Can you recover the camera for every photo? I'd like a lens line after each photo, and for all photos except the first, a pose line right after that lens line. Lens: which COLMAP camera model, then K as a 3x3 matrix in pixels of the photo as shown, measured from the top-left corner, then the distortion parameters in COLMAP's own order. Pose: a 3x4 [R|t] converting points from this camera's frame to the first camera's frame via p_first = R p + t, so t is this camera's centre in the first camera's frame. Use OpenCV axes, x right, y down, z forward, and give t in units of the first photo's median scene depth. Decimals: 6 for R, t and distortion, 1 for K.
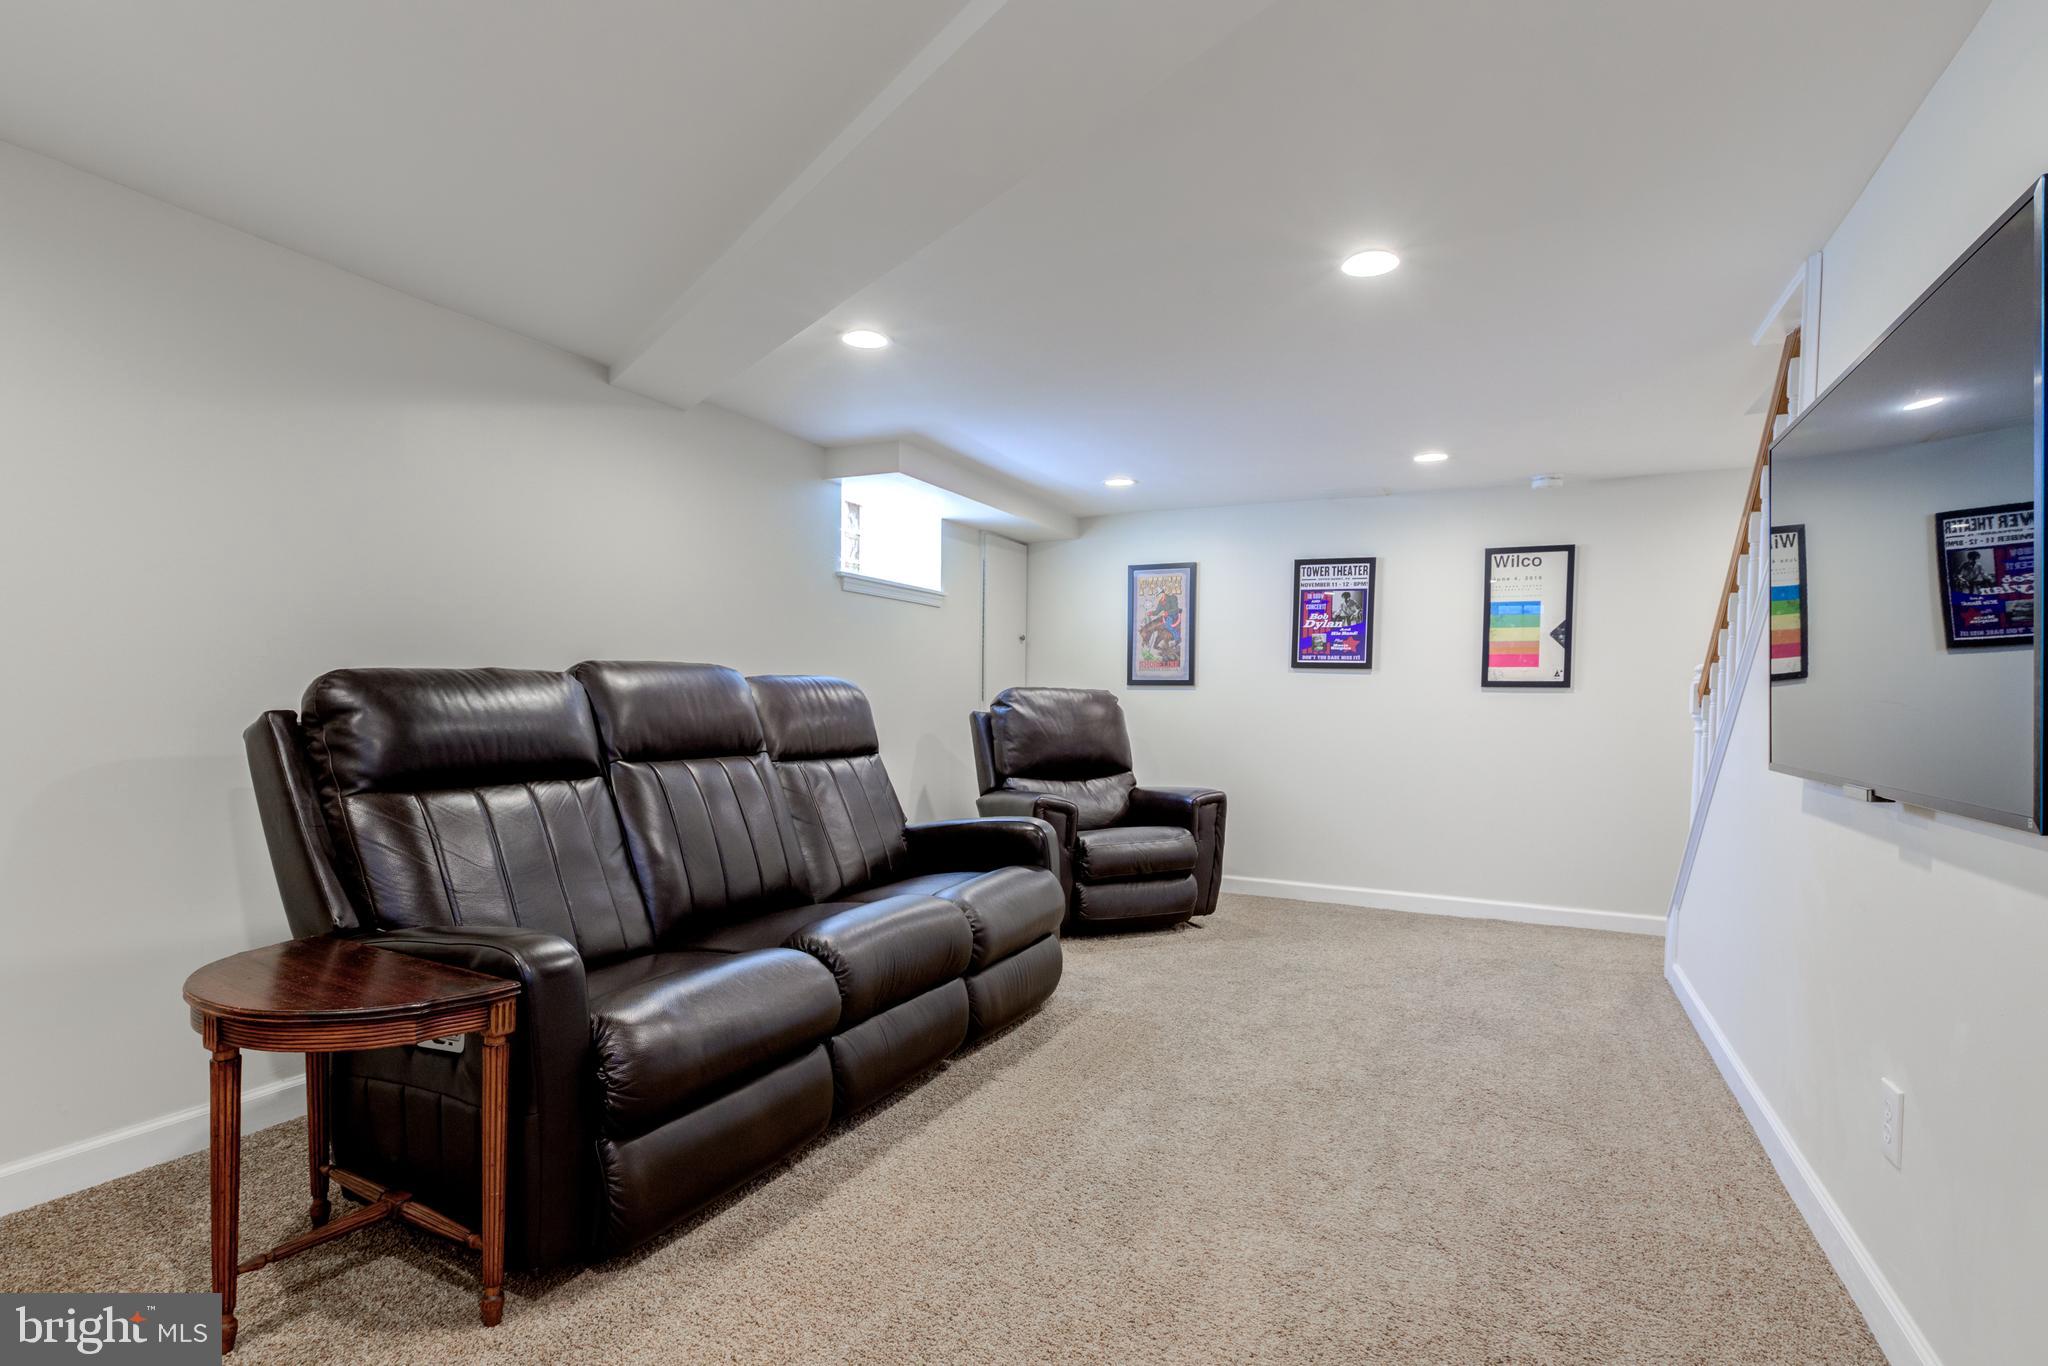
lens RADIAL K [[947.3, 0, 1013.6], [0, 947.3, 689.9], [0, 0, 1]] dist [-0.002191, 0.001200]
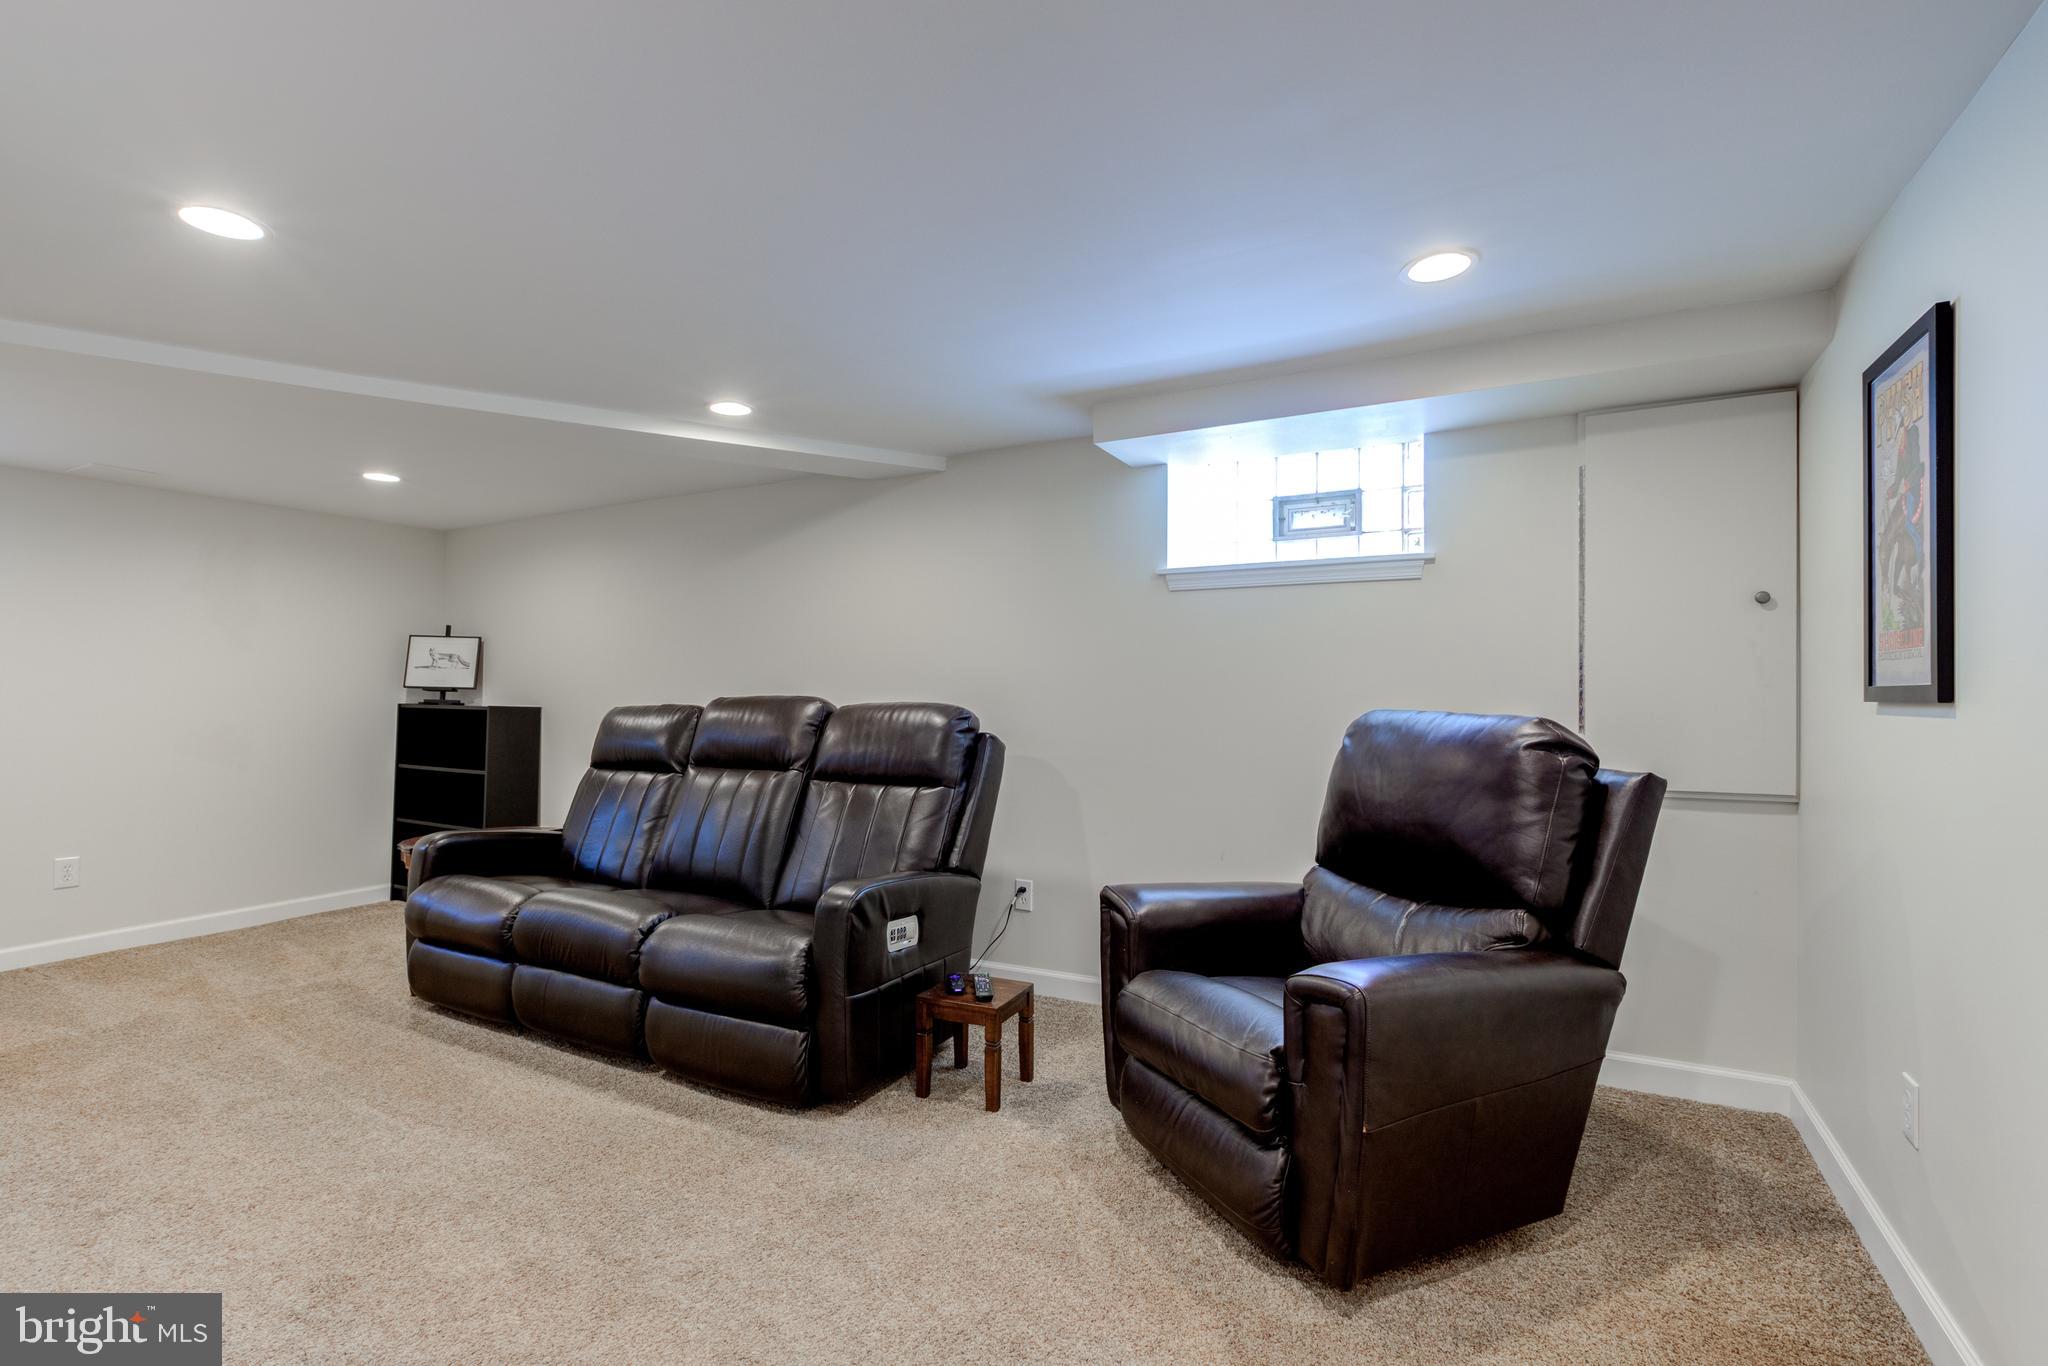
lens RADIAL K [[947.3, 0, 1013.6], [0, 947.3, 689.9], [0, 0, 1]] dist [-0.002191, 0.001200]
pose [[-0.002485, -0.021786, -0.999760, 0.982061], [0.002234, 0.999760, -0.021792, -0.005781], [0.999994, -0.002287, -0.002436, 1.392766]]
